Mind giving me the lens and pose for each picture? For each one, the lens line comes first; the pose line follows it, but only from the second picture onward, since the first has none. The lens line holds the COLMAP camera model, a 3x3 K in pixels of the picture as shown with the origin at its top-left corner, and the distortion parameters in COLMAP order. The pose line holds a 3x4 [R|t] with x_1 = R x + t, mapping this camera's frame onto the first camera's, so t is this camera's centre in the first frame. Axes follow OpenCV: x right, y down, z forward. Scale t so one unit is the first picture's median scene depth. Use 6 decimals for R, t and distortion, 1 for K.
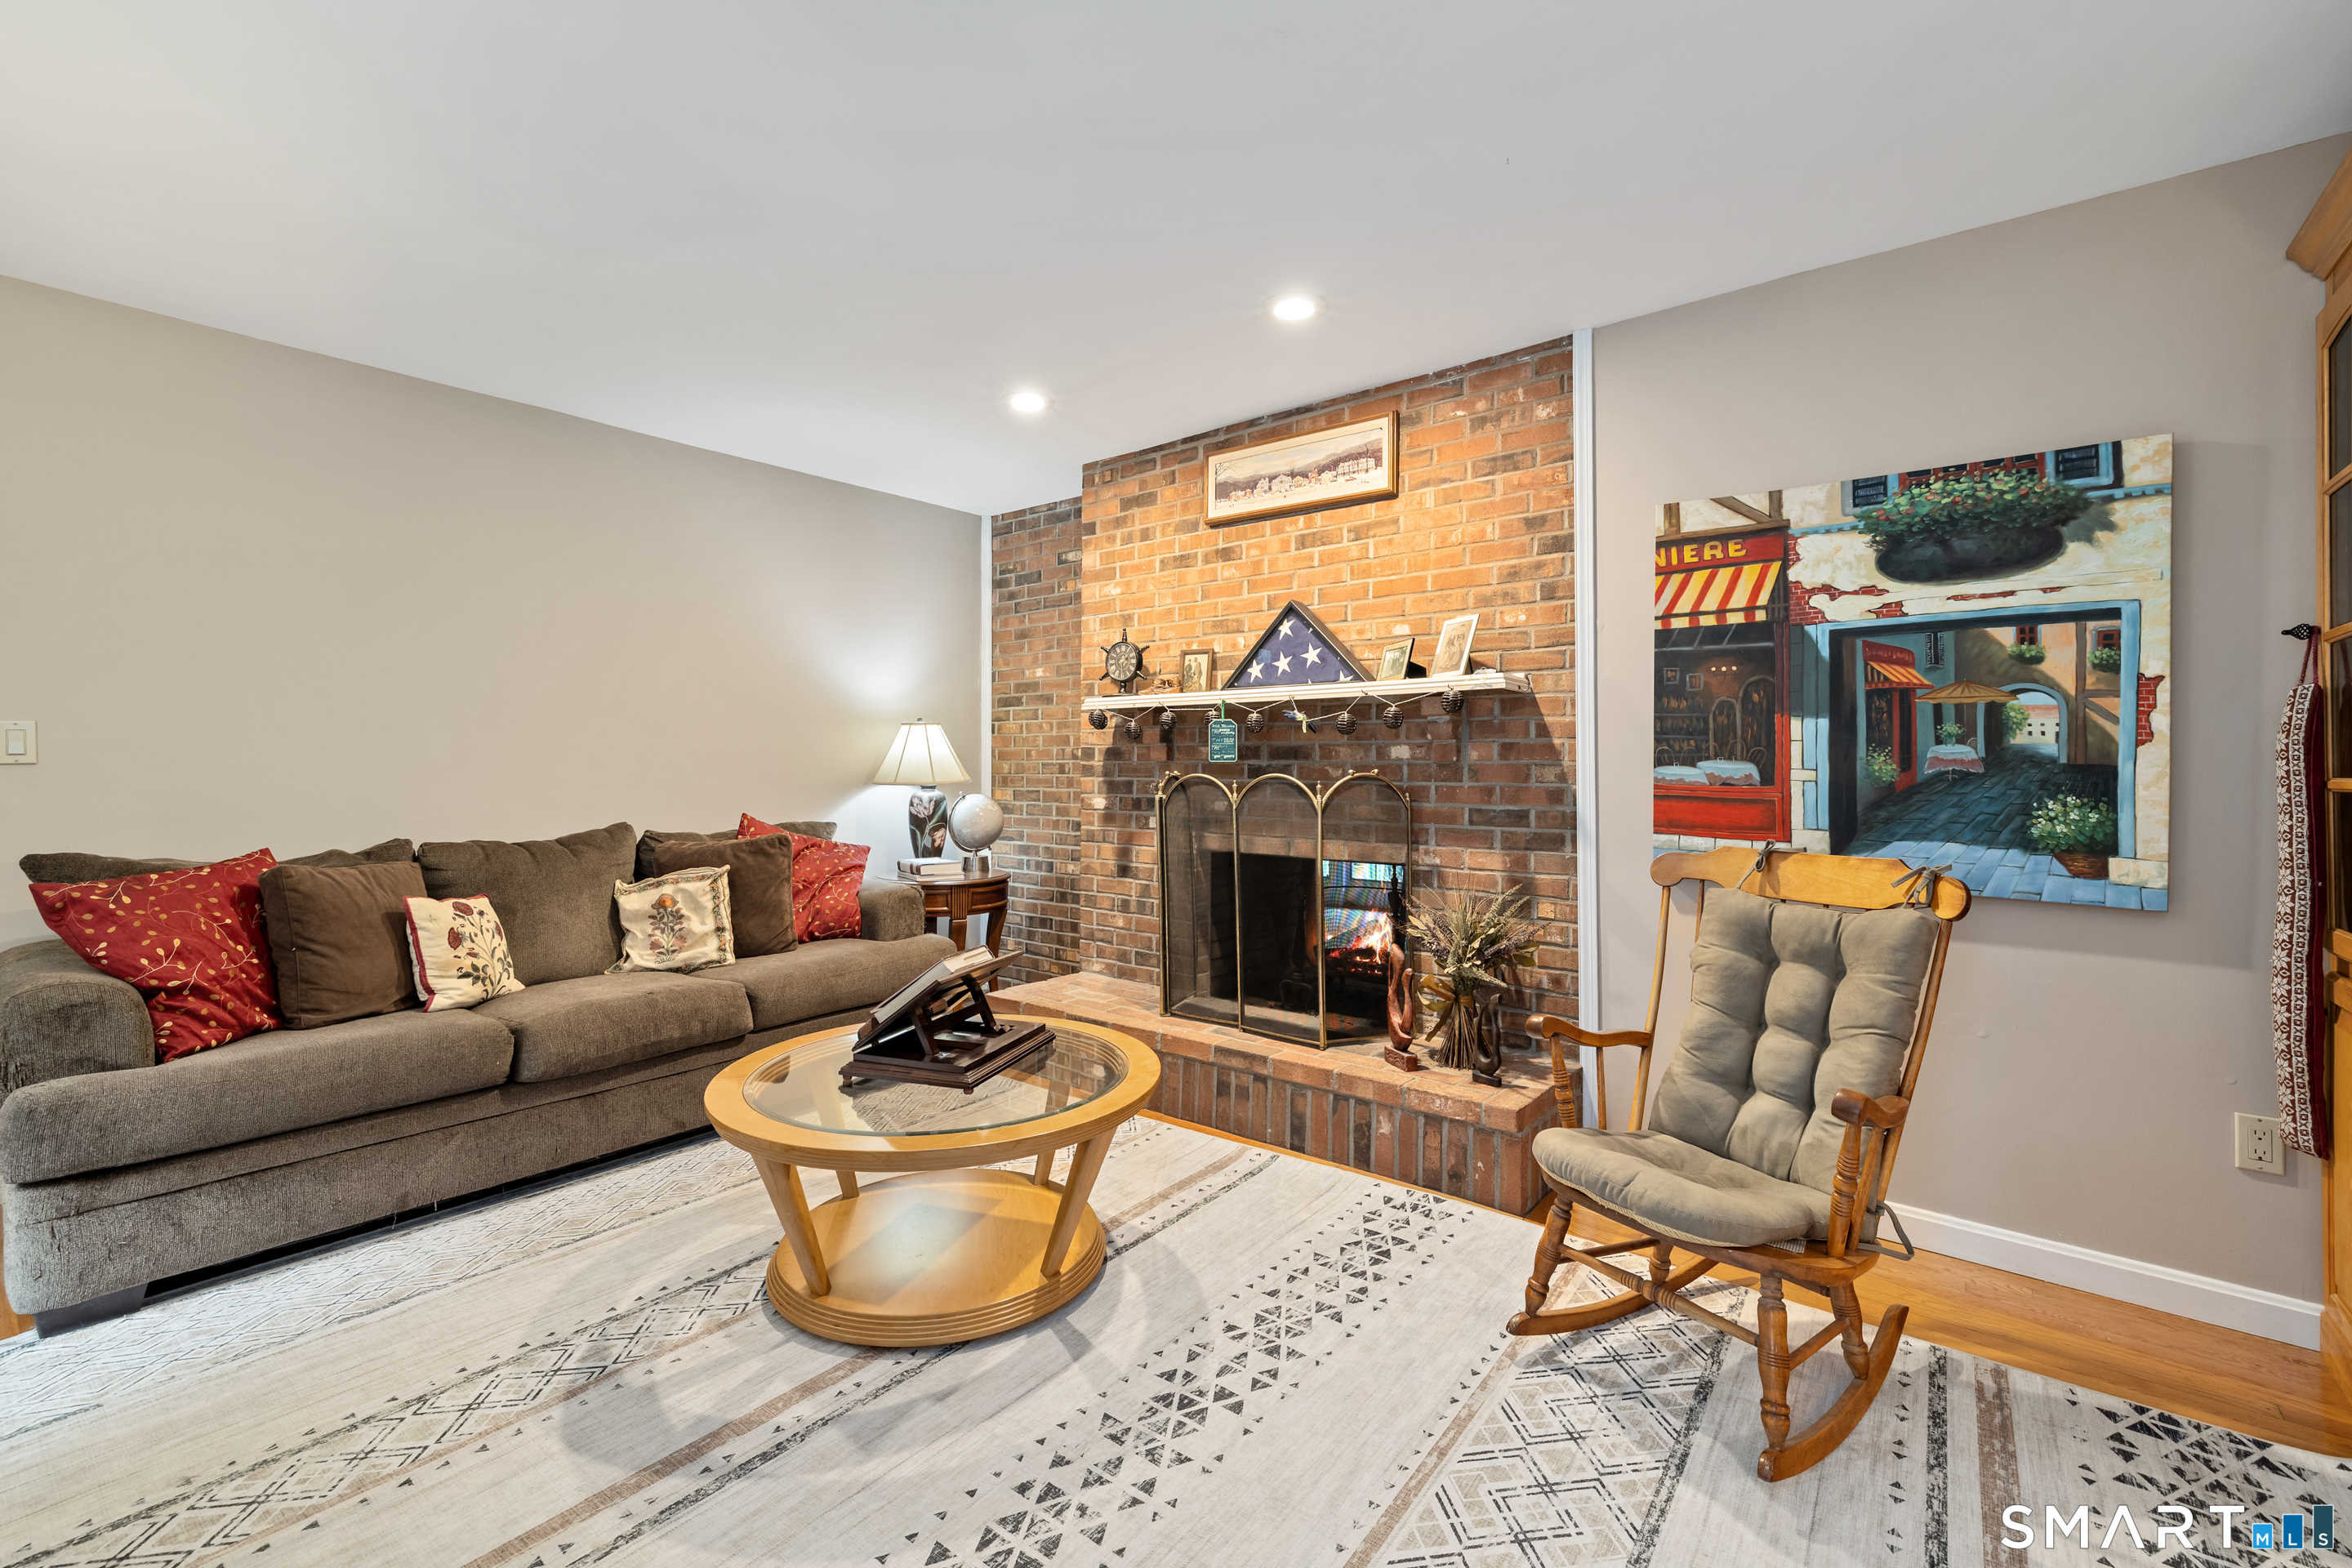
lens RADIAL K [[977.6, 0, 1179.8], [0, 977.6, 754.5], [0, 0, 1]] dist [-0.001402, -0.000364]
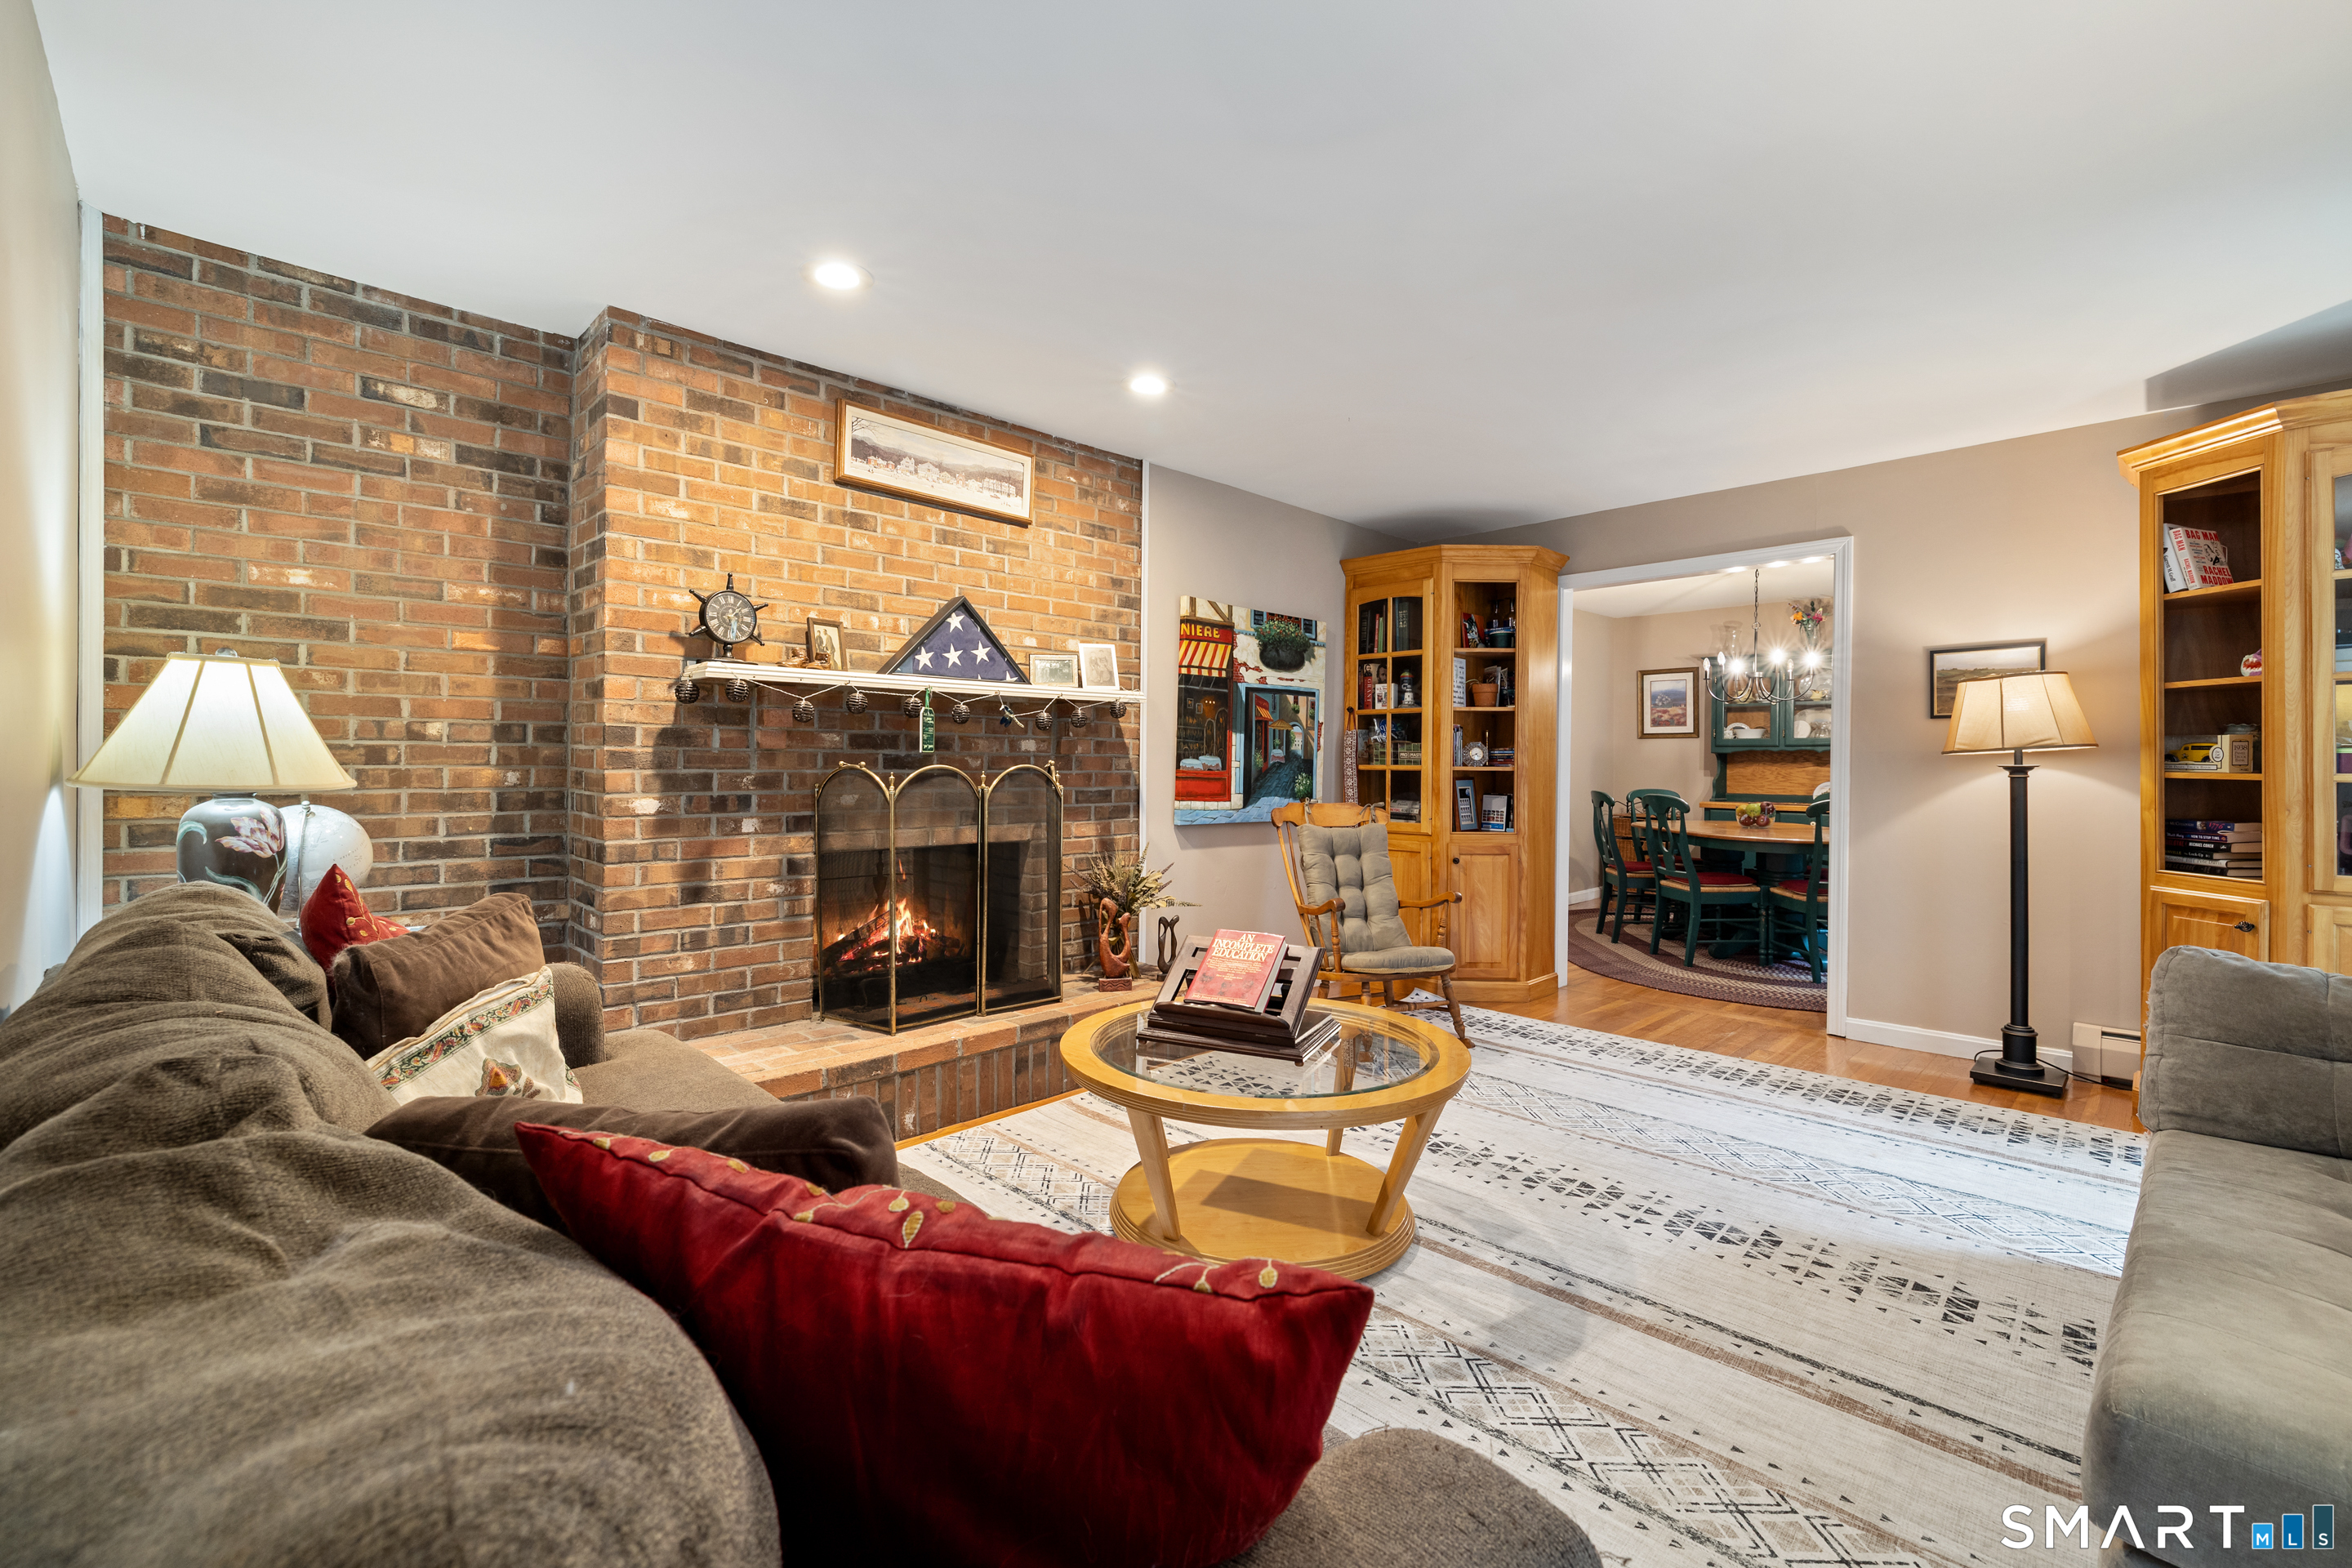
lens RADIAL K [[977.6, 0, 1179.8], [0, 977.6, 754.5], [0, 0, 1]] dist [-0.001402, -0.000364]
pose [[0.133793, 0.003321, 0.991004, -1.002697], [-0.023811, 0.999716, -0.000135, 0.004767], [-0.990723, -0.023578, 0.133834, 0.721139]]
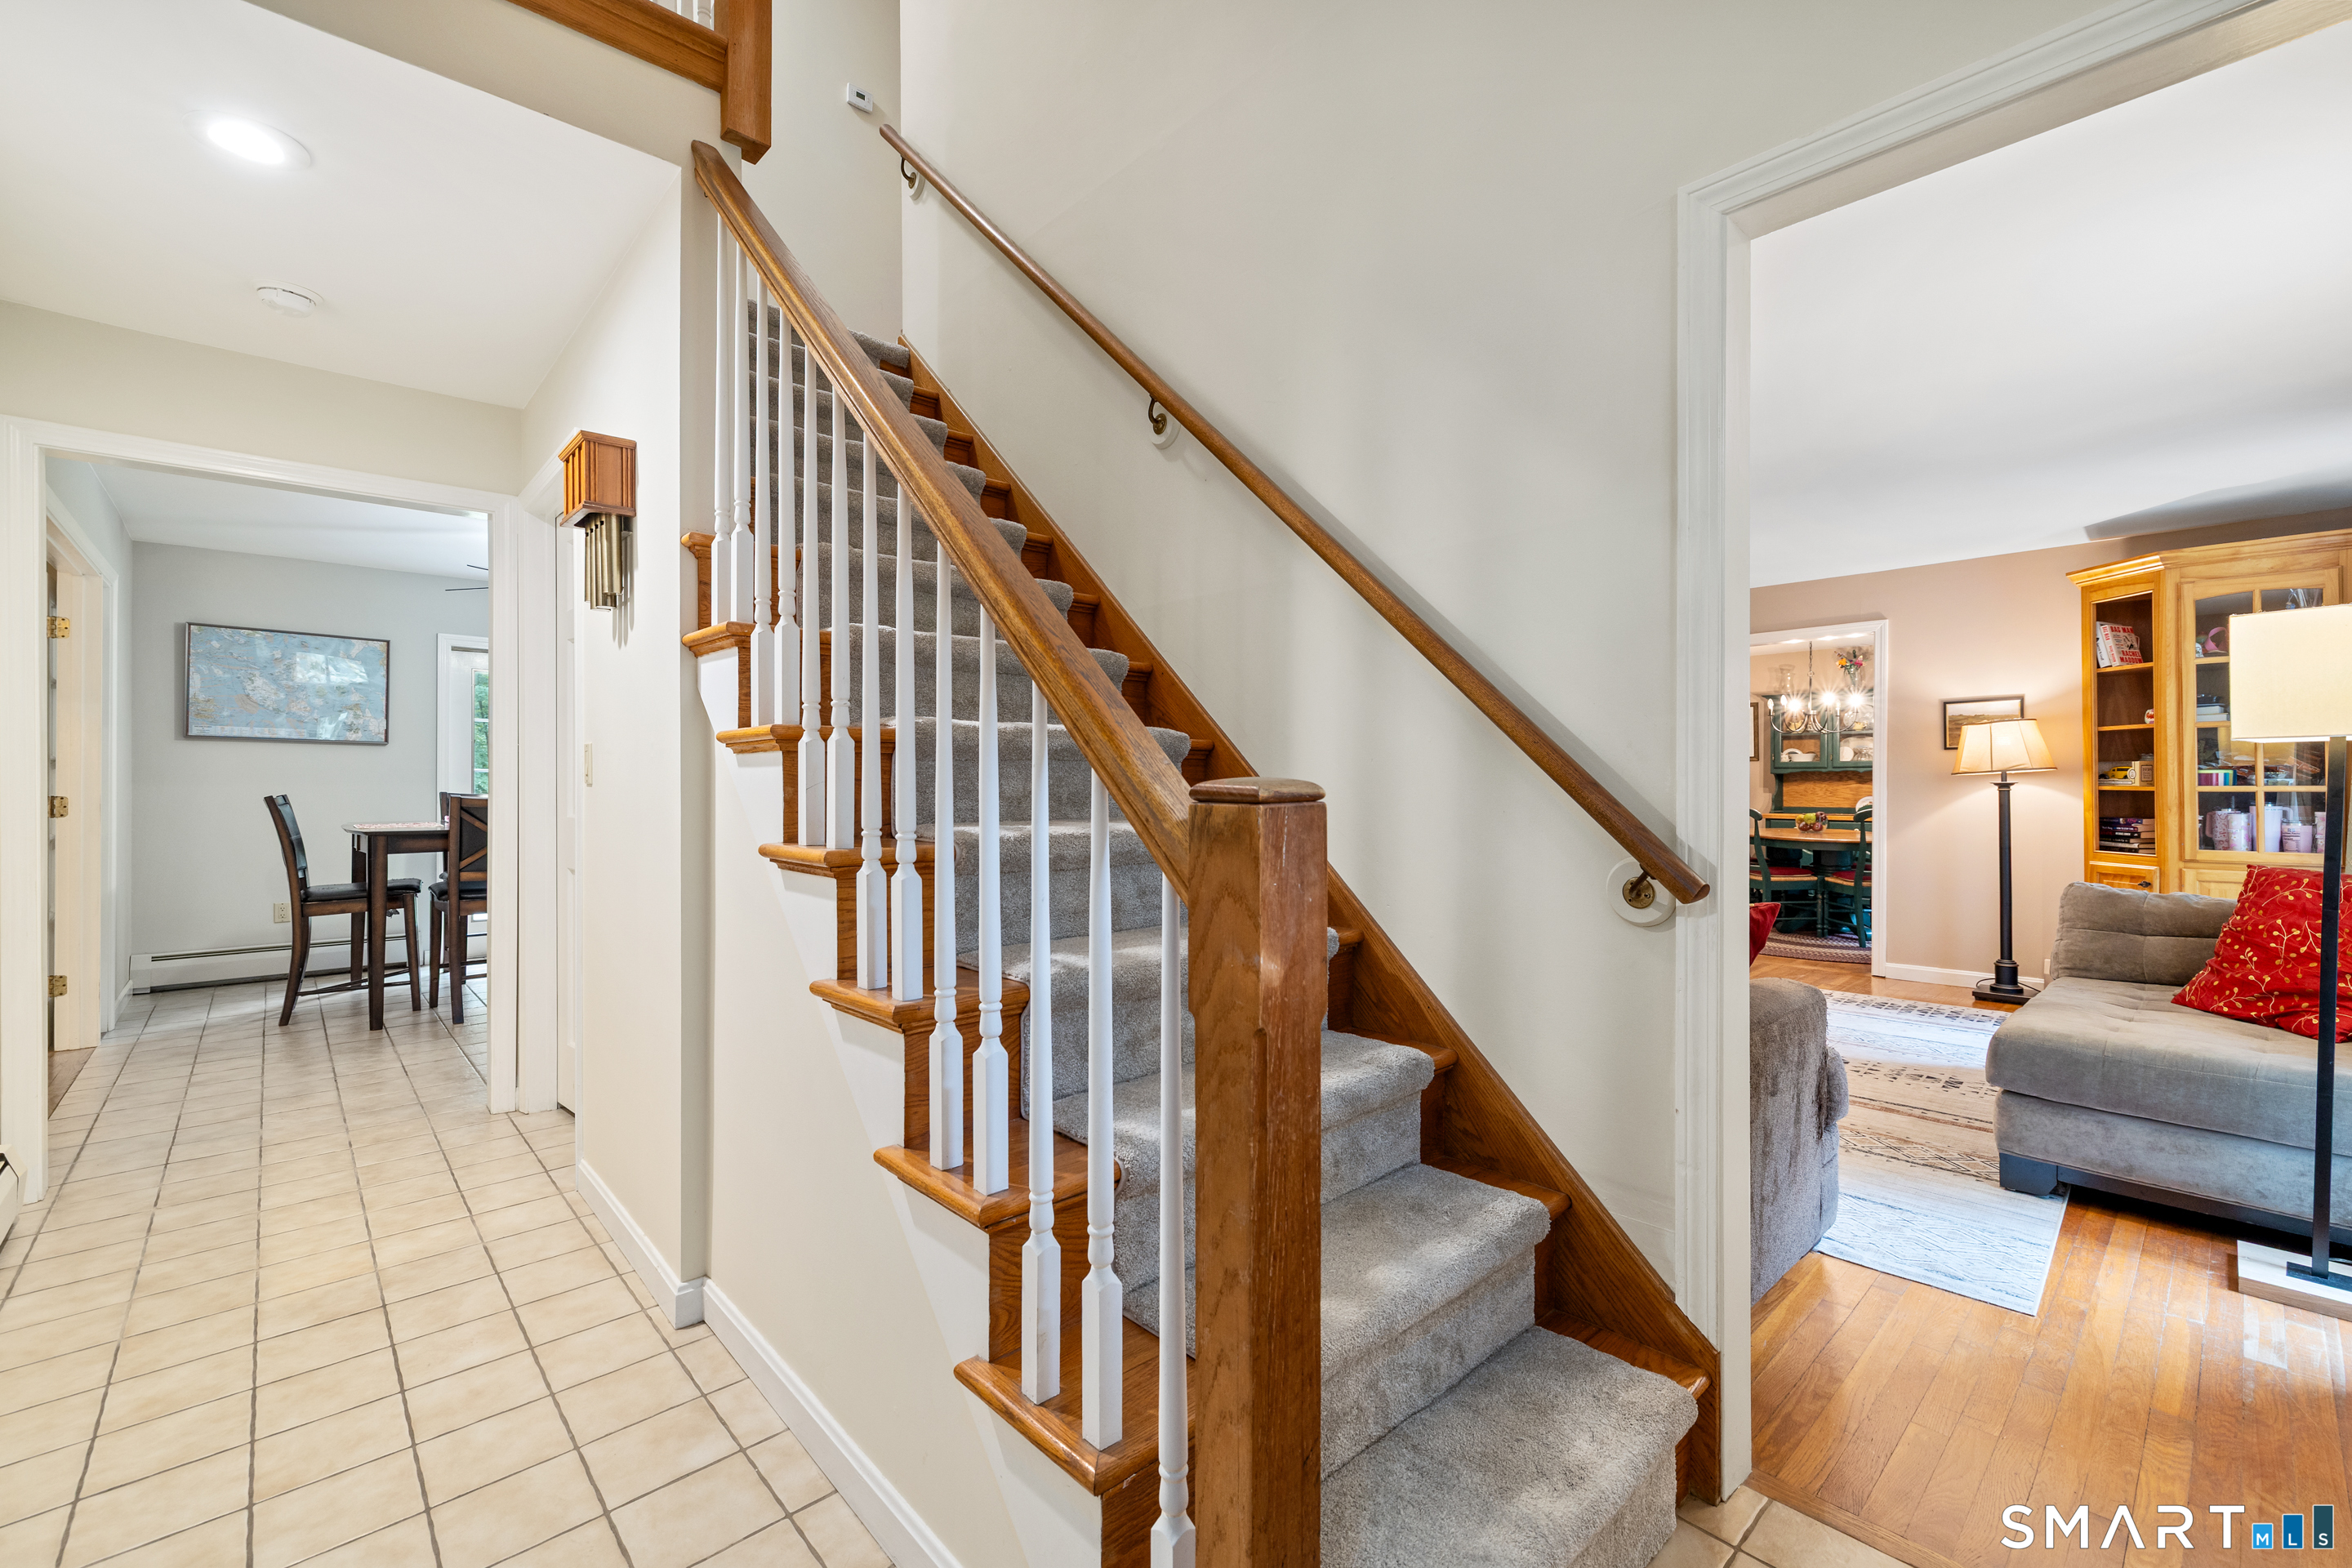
lens RADIAL K [[985.8, 0, 1176.9], [0, 985.8, 775.0], [0, 0, 1]] dist [-0.000361, 0.000300]
pose [[0.155904, 0.004144, 0.987764, -1.605658], [-0.016257, 0.999867, -0.001629, 0.007249], [-0.987638, -0.015804, 0.155950, 1.026459]]
